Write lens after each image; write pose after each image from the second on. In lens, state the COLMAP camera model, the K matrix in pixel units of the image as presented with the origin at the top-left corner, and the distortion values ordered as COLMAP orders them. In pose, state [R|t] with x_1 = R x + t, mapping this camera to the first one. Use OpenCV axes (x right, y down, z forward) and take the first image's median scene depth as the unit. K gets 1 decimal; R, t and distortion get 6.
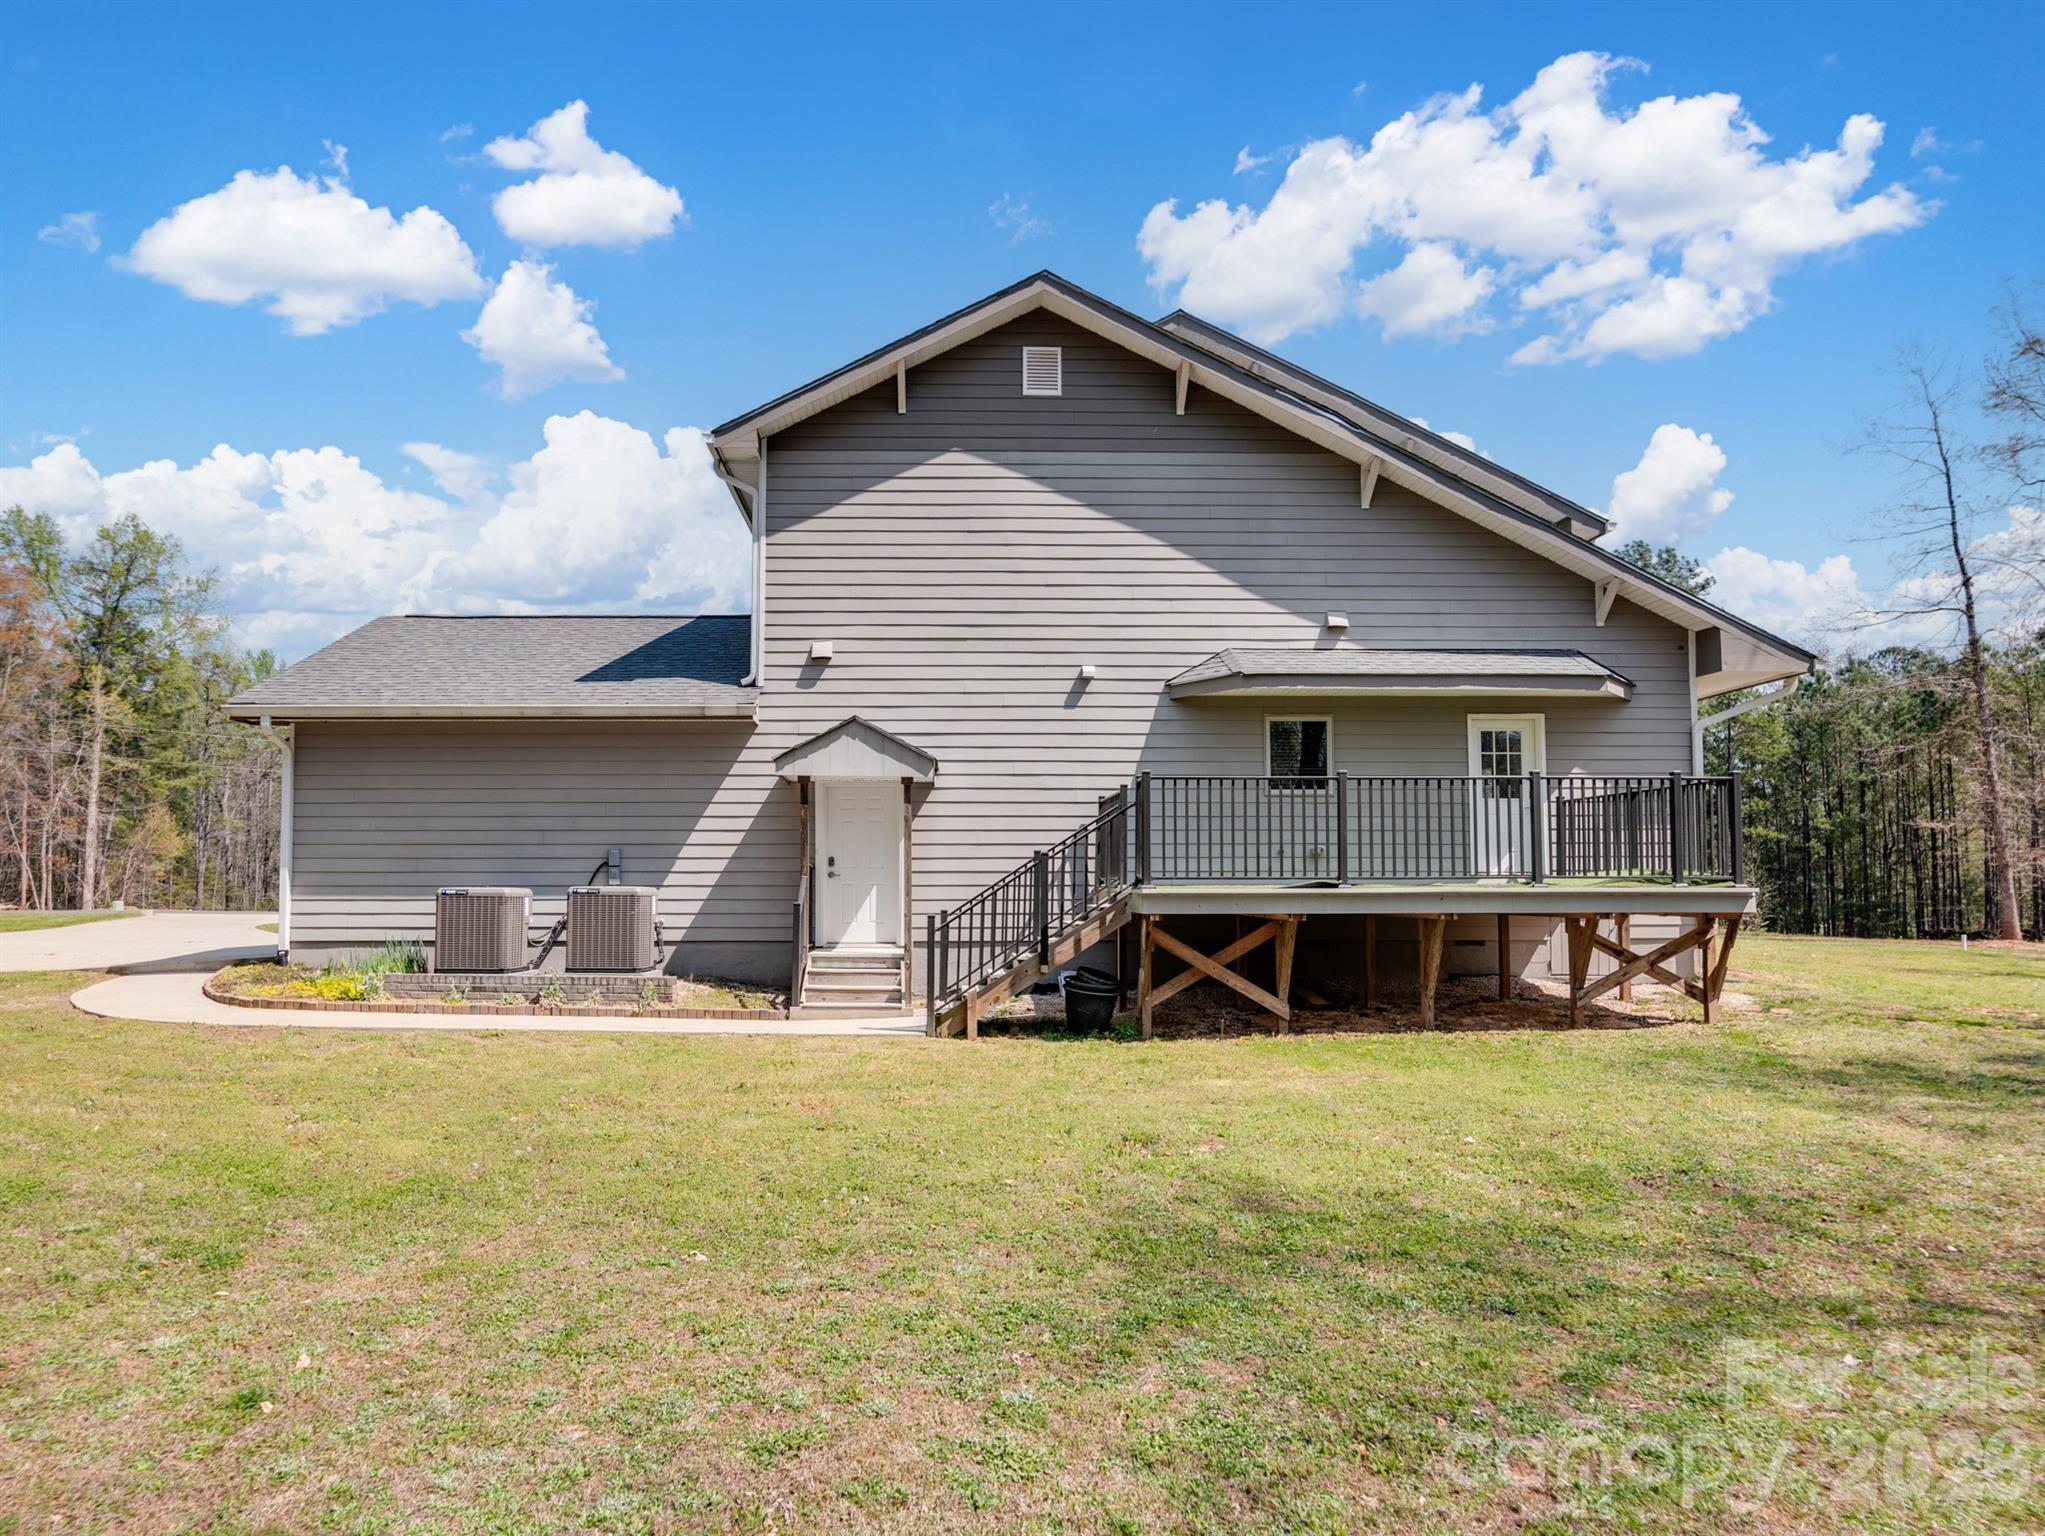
lens RADIAL K [[1148.0, 0, 1030.0], [0, 1148.0, 812.7], [0, 0, 1]] dist [-0.038871, 0.022832]
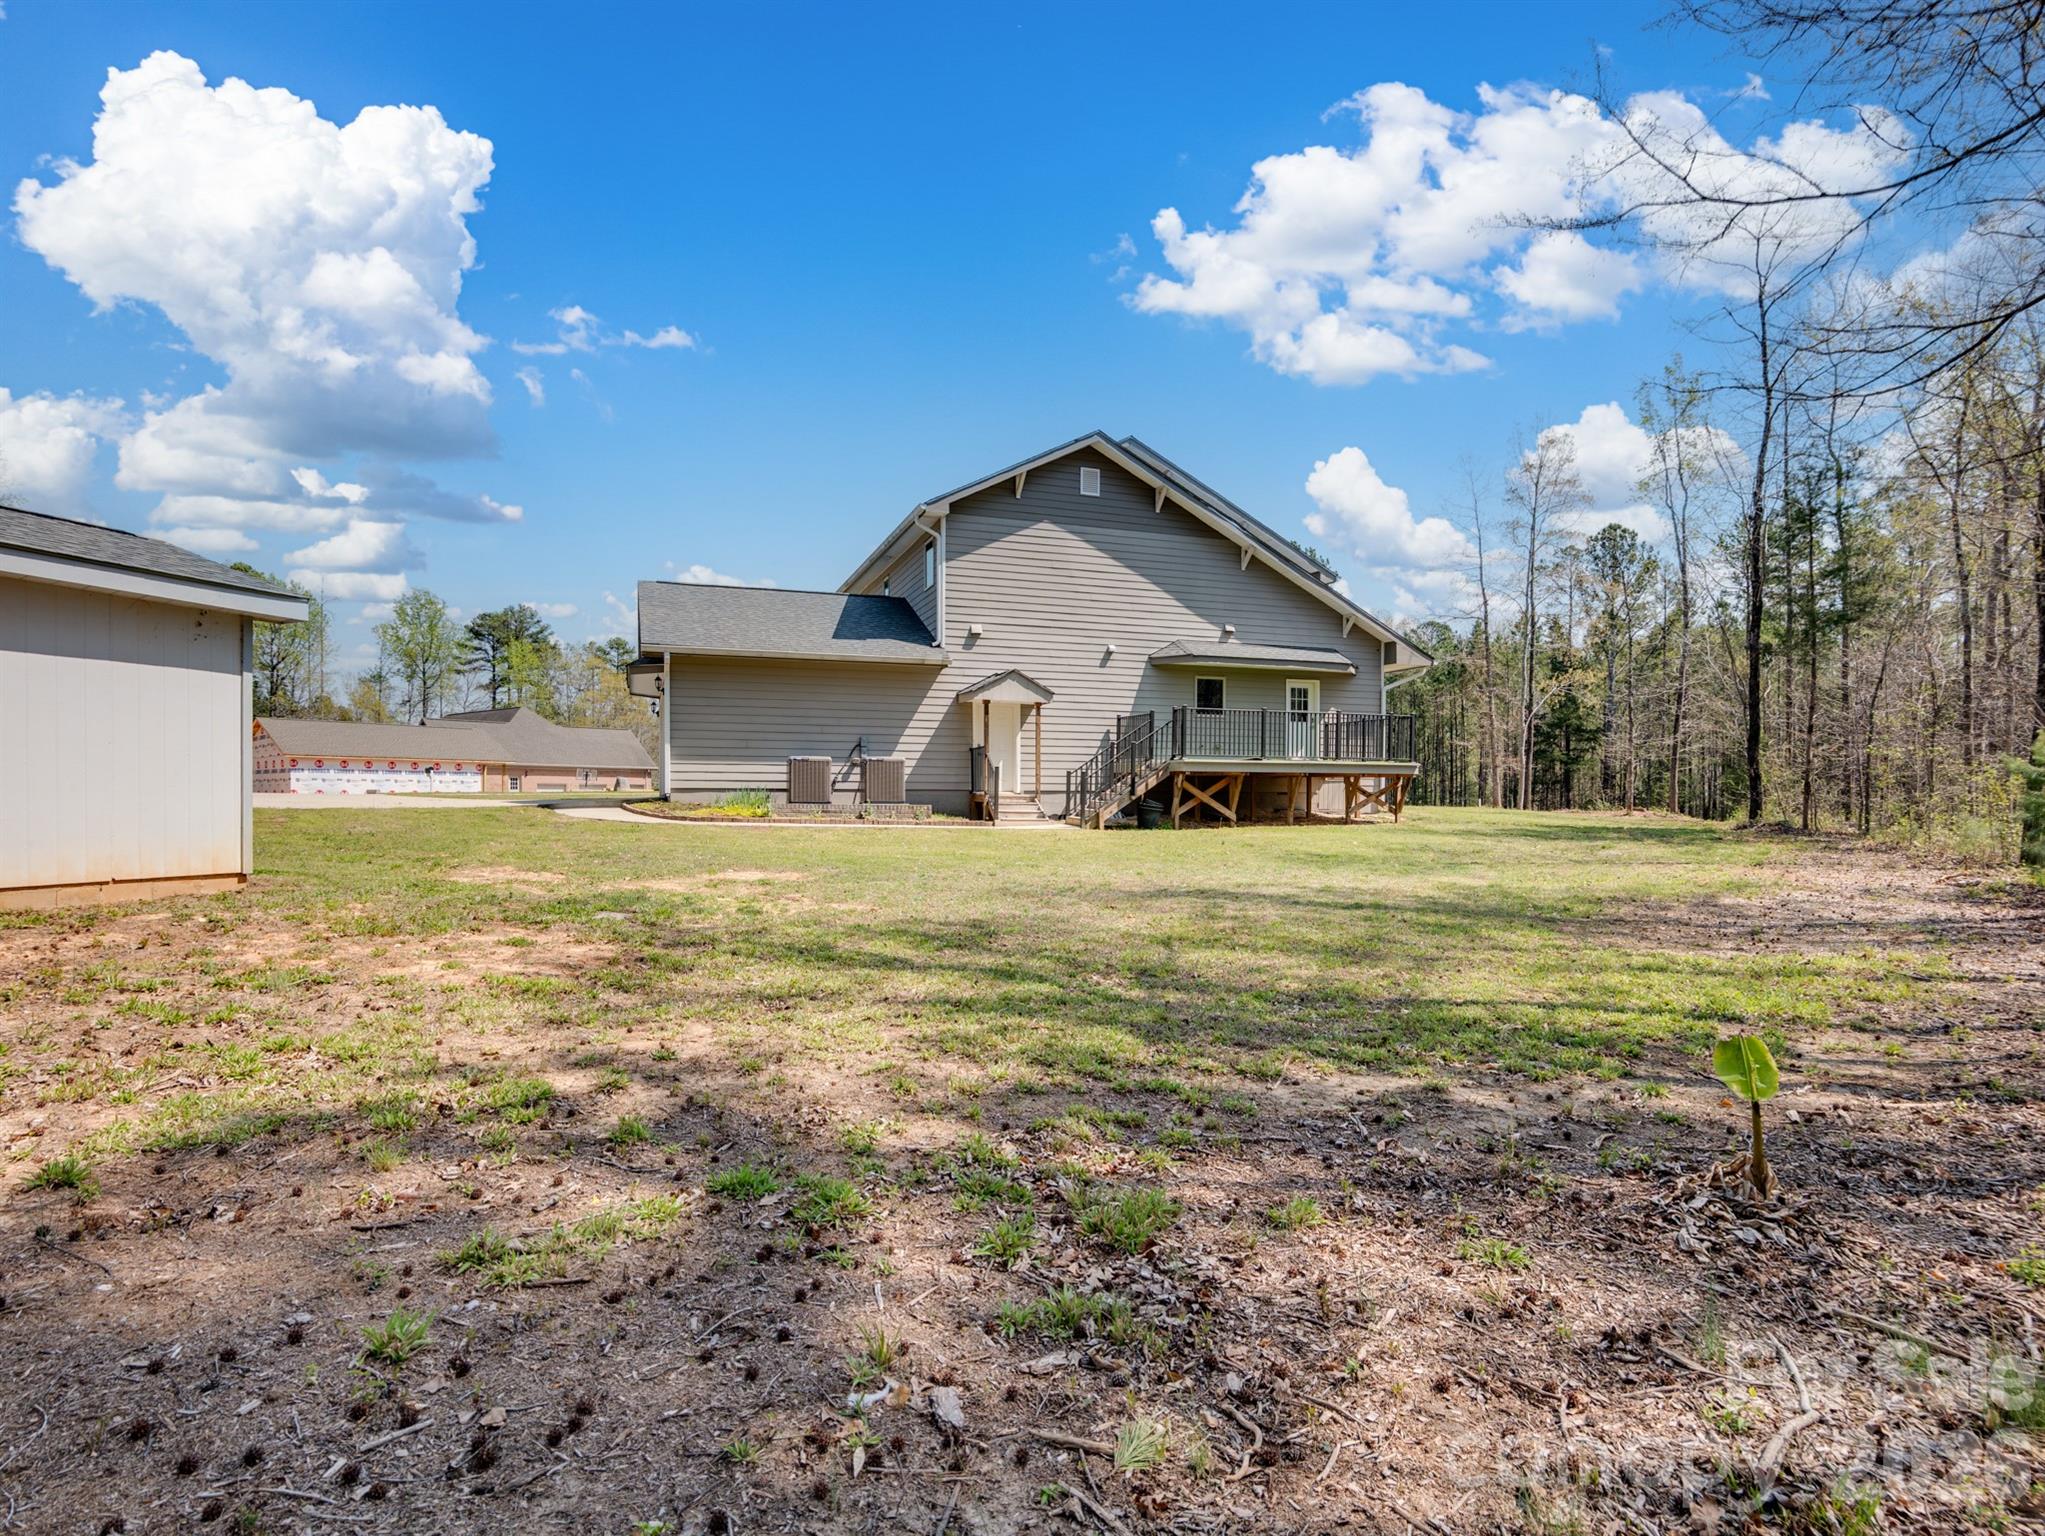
lens RADIAL K [[1148.0, 0, 1030.0], [0, 1148.0, 812.7], [0, 0, 1]] dist [-0.038871, 0.022832]
pose [[0.943294, 0.001046, 0.331957, -0.705637], [-0.026888, 0.996950, 0.073265, 0.011829], [-0.330868, -0.078036, 0.940445, -0.755240]]
